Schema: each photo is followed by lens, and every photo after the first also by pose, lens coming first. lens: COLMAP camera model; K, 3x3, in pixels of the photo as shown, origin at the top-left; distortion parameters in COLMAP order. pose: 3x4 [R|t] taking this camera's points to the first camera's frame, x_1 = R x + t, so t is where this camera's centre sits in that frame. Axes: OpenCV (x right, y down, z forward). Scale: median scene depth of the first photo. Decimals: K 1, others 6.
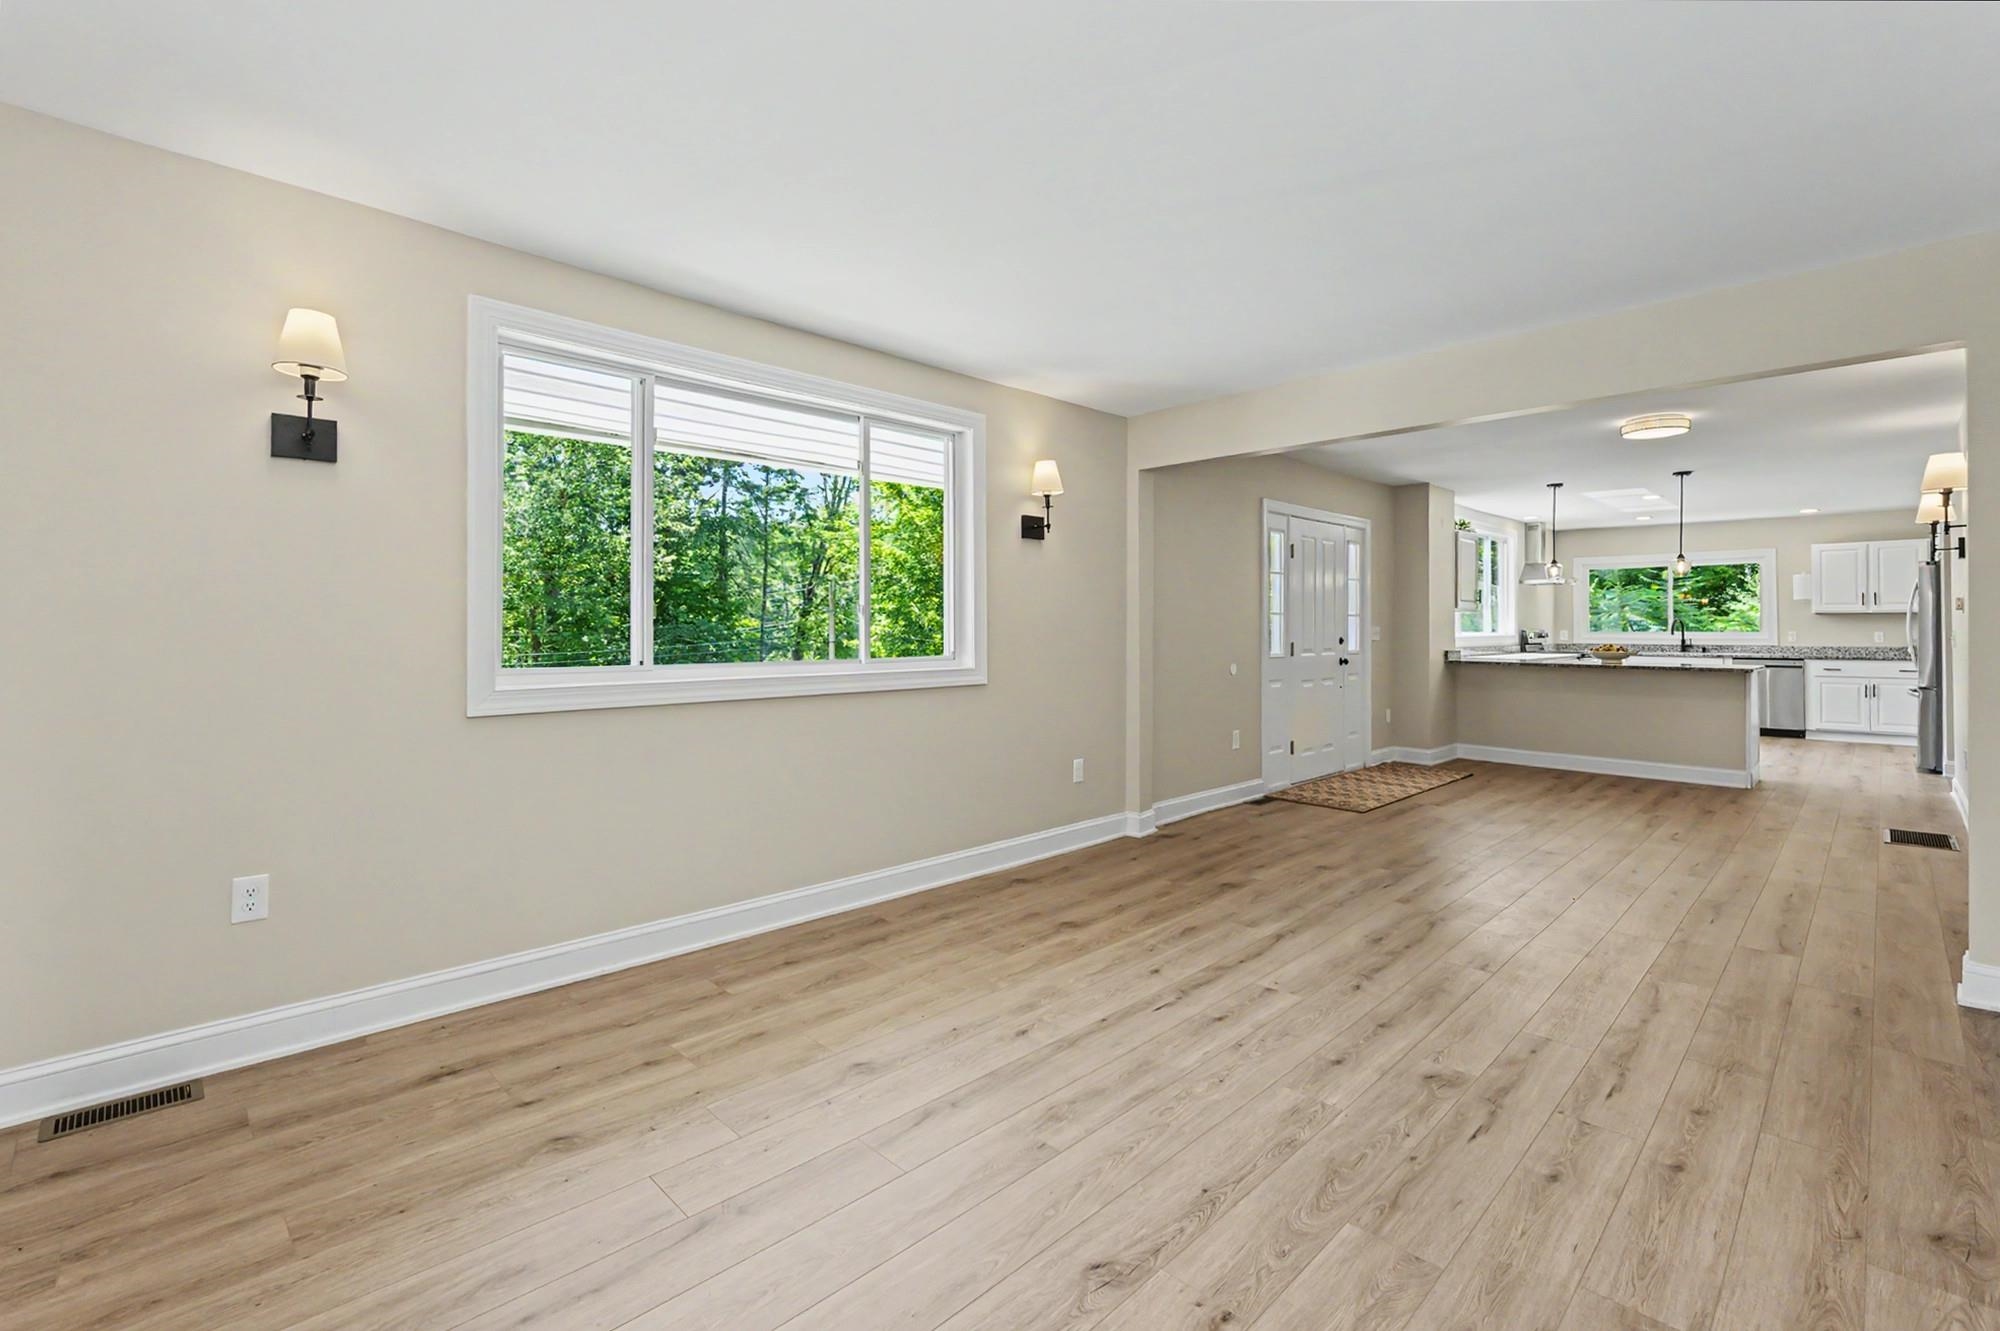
lens RADIAL K [[890.7, 0, 994.4], [0, 890.7, 621.1], [0, 0, 1]] dist [-0.001932, -0.000283]
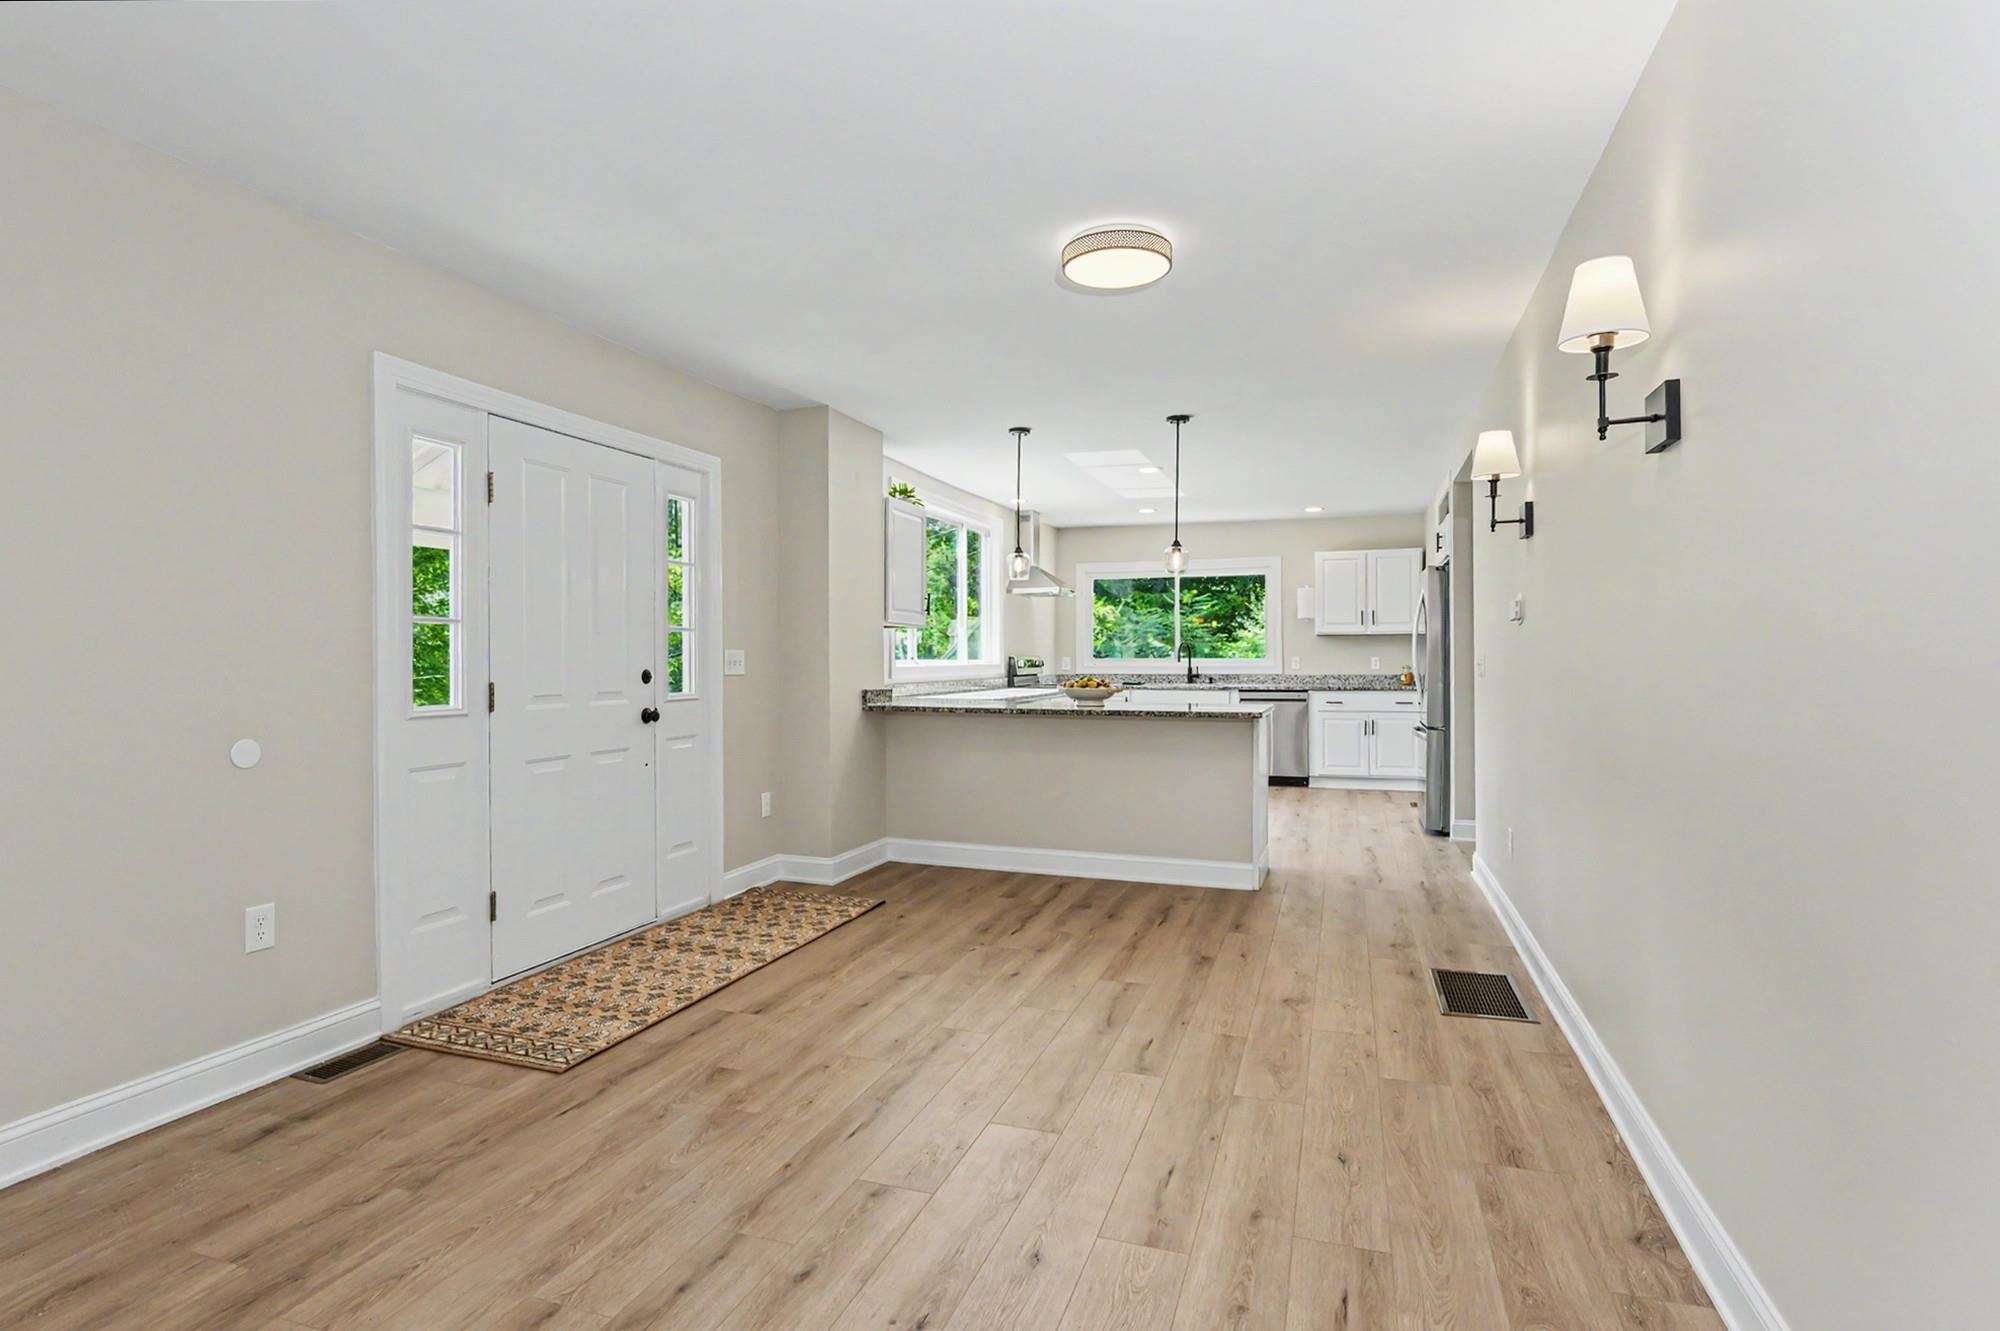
lens RADIAL K [[1024.3, 0, 1000.0], [0, 1024.3, 665.5], [0, 0, 1]] dist [0.003504, 0.000585]
pose [[0.895288, -0.007496, 0.445424, 0.271370], [0.000913, 0.999887, 0.014990, 0.006048], [-0.445486, -0.013014, 0.895194, 0.323691]]
